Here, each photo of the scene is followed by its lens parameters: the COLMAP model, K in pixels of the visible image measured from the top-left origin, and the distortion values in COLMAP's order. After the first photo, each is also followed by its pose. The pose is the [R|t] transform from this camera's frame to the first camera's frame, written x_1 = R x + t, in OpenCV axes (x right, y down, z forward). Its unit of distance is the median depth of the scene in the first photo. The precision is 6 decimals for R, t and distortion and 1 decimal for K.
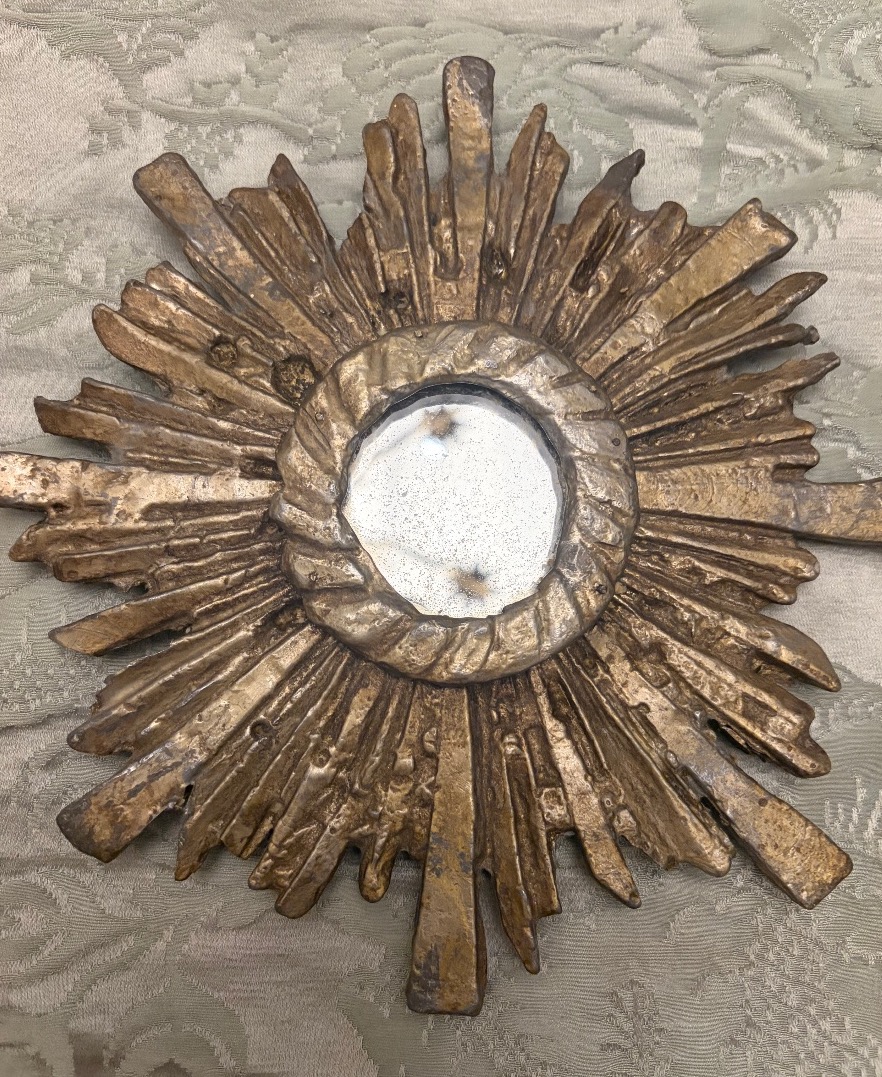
lens RADIAL K [[959.3, 0, 438.2], [0, 959.3, 562.6], [0, 0, 1]] dist [0.094831, -0.459406]
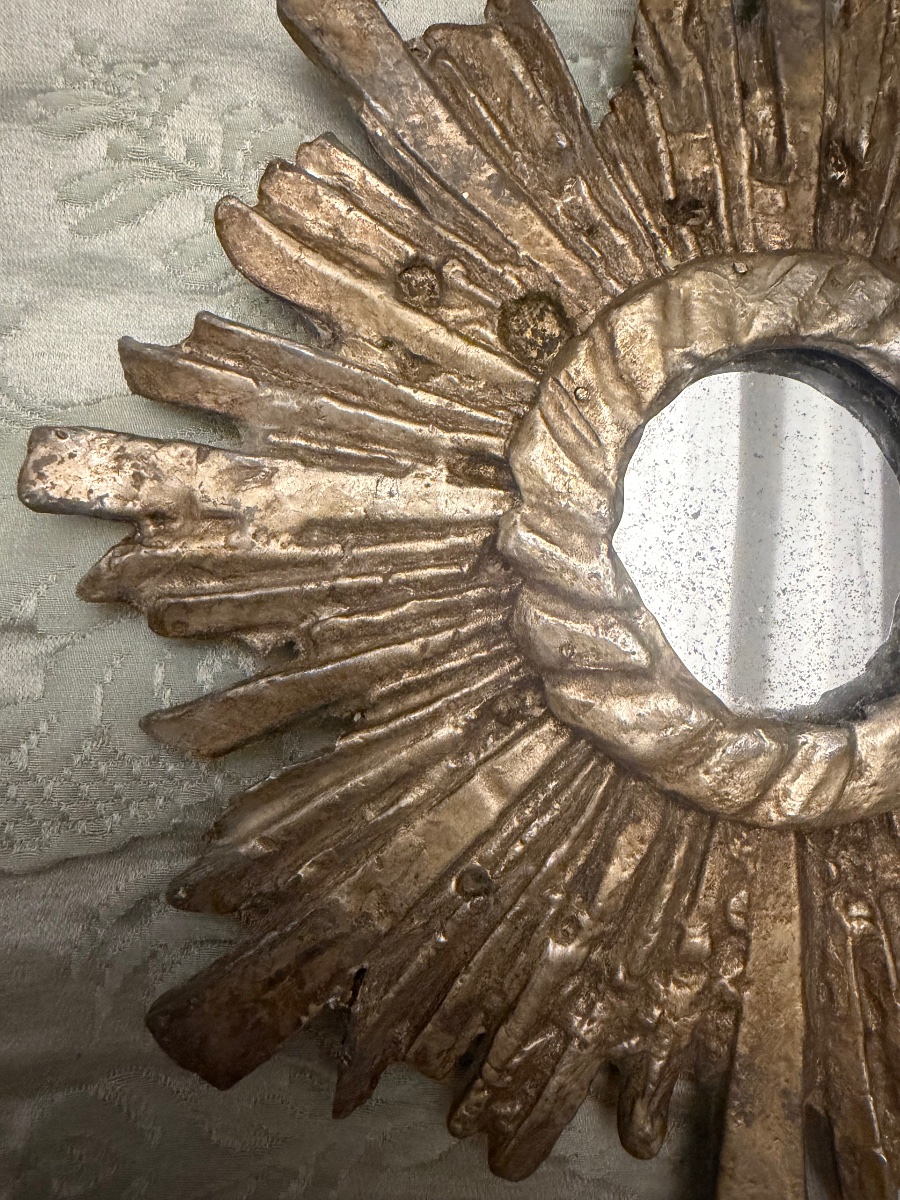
lens RADIAL K [[930.5, 0, 446.1], [0, 930.5, 501.5], [0, 0, 1]] dist [0.001202, -0.000333]
pose [[0.998958, 0.038909, 0.023859, -0.220803], [-0.039911, 0.998275, 0.043069, -0.102501], [-0.022142, -0.043976, 0.998787, 0.384385]]
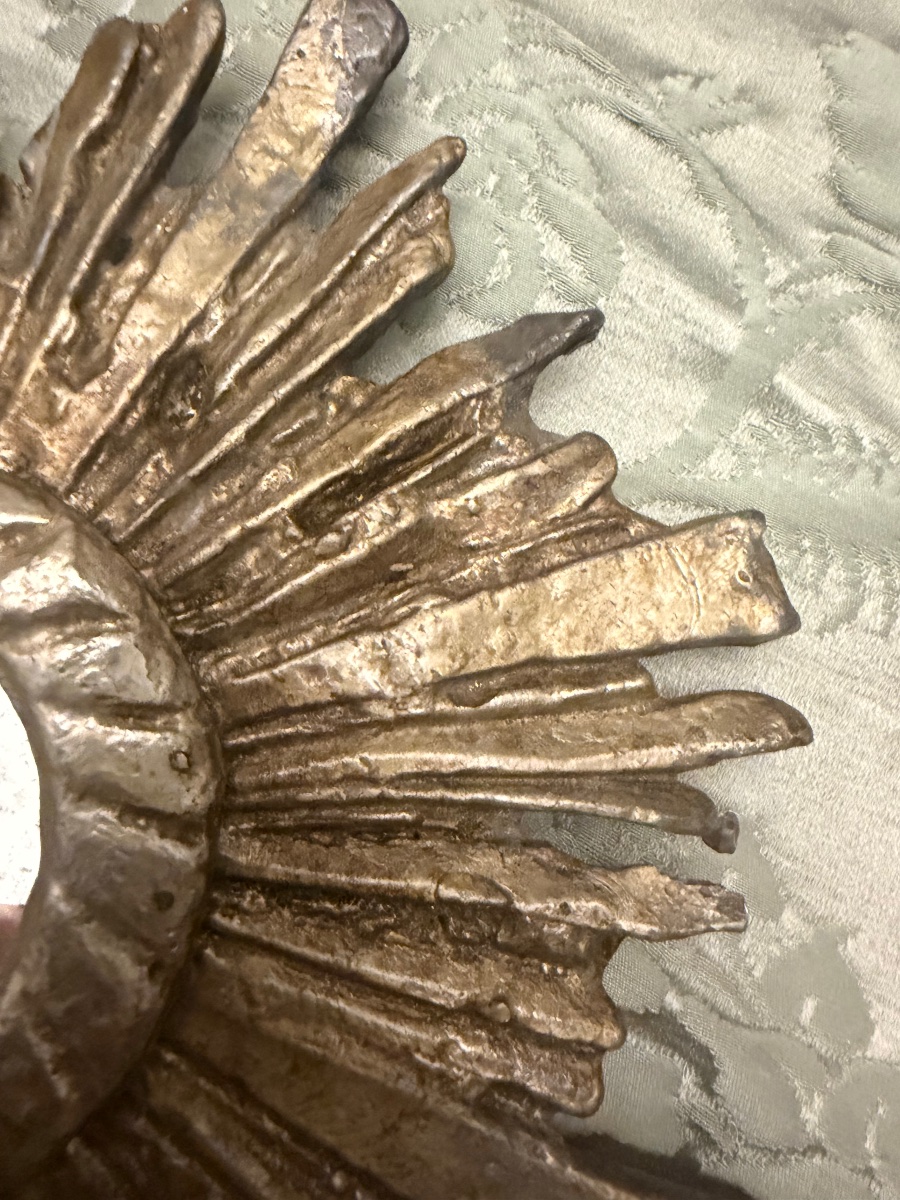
lens RADIAL K [[930.5, 0, 446.1], [0, 930.5, 501.5], [0, 0, 1]] dist [0.001202, -0.000333]
pose [[0.884038, 0.464785, -0.049518, 0.232057], [-0.465217, 0.885191, 0.003121, -0.340971], [0.045283, 0.020278, 0.998768, 0.575609]]
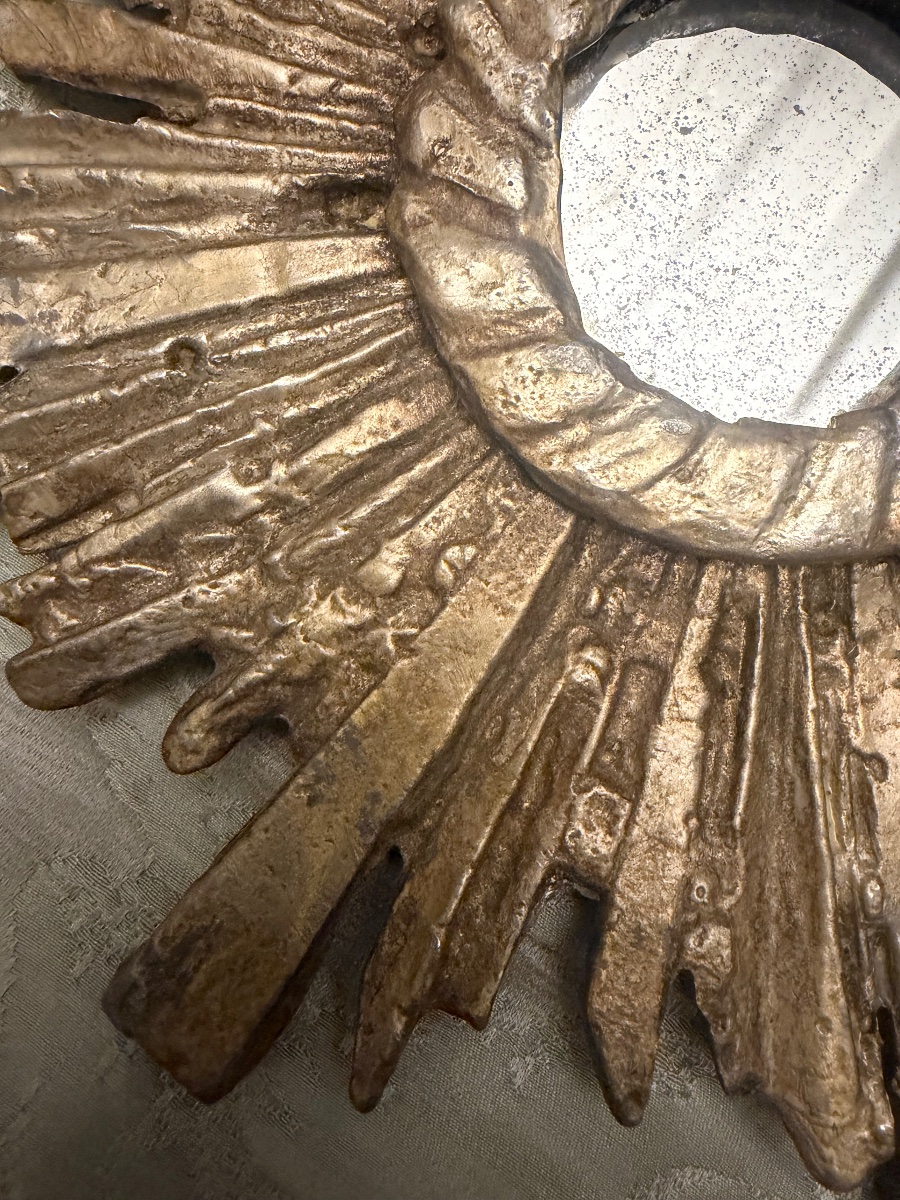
lens RADIAL K [[930.5, 0, 446.1], [0, 930.5, 501.5], [0, 0, 1]] dist [0.001202, -0.000333]
pose [[0.825106, 0.555545, -0.102805, 0.018696], [-0.555215, 0.830993, 0.034462, 0.140987], [0.104576, 0.028644, 0.994104, 0.521405]]
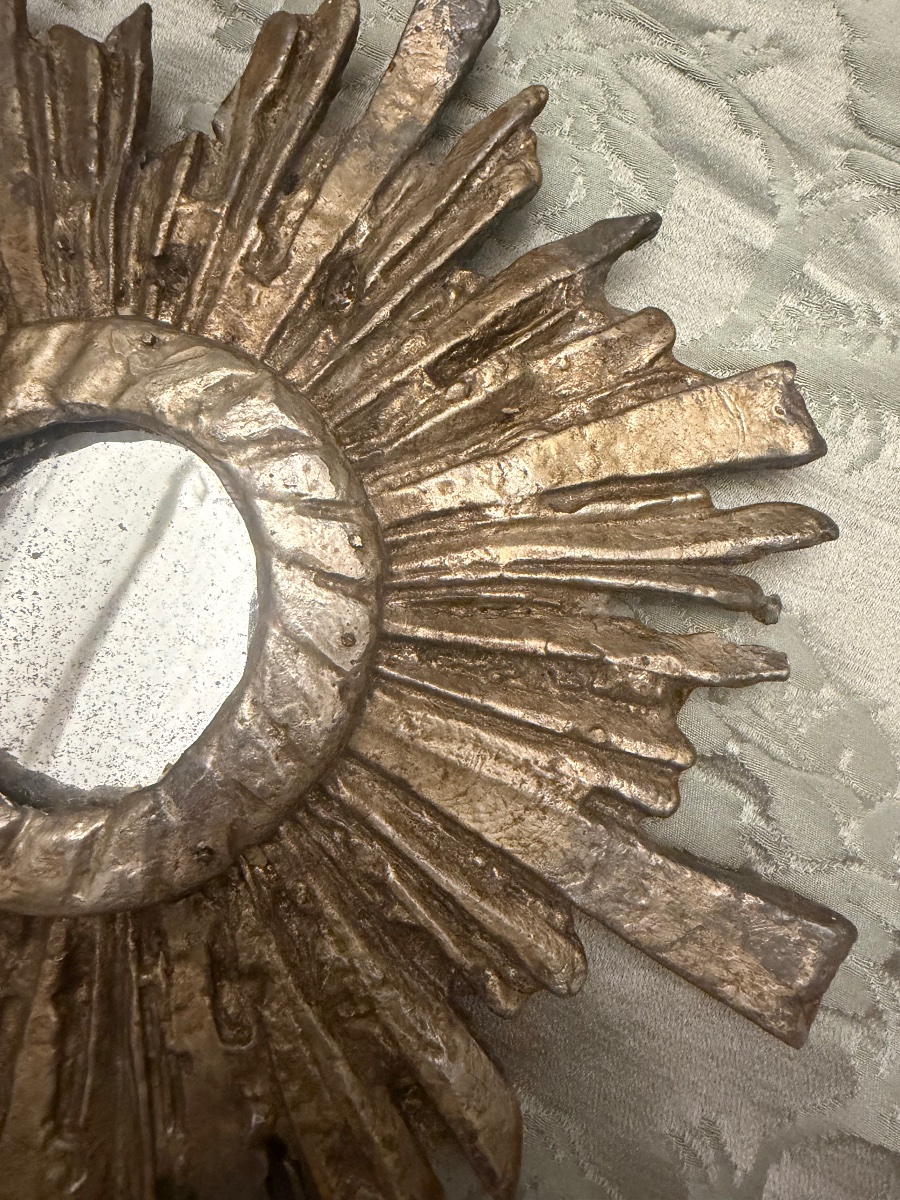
lens RADIAL K [[930.5, 0, 446.1], [0, 930.5, 501.5], [0, 0, 1]] dist [0.001202, -0.000333]
pose [[0.891469, 0.436102, -0.122870, 0.269175], [-0.436231, 0.899421, 0.027286, -0.241536], [0.122411, 0.029275, 0.992048, 0.427529]]
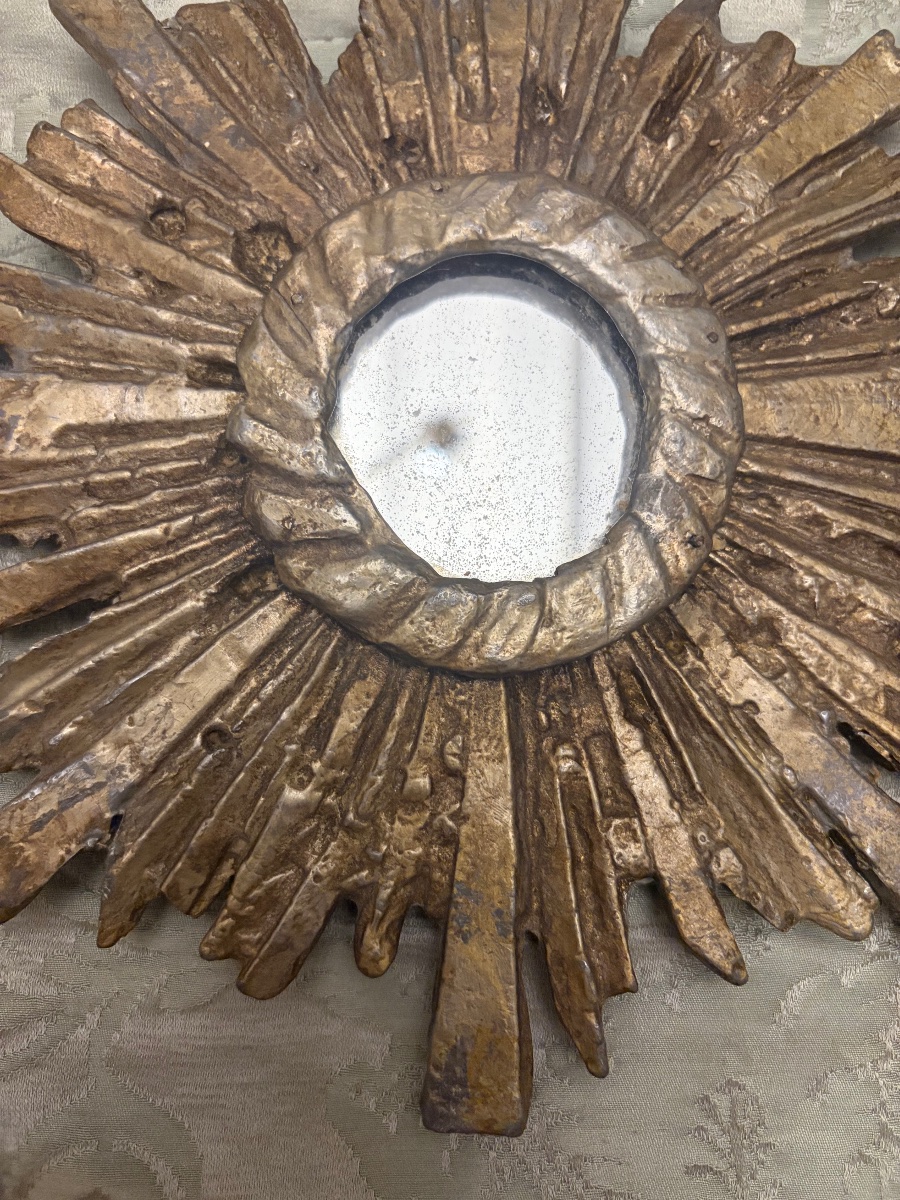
lens RADIAL K [[951.3, 0, 444.0], [0, 951.3, 612.3], [0, 0, 1]] dist [-0.062410, 0.074415]
pose [[0.999973, 0.000109, 0.007347, -0.019955], [-0.000271, 0.999756, 0.022090, 0.063086], [-0.007343, -0.022091, 0.999729, 0.291662]]
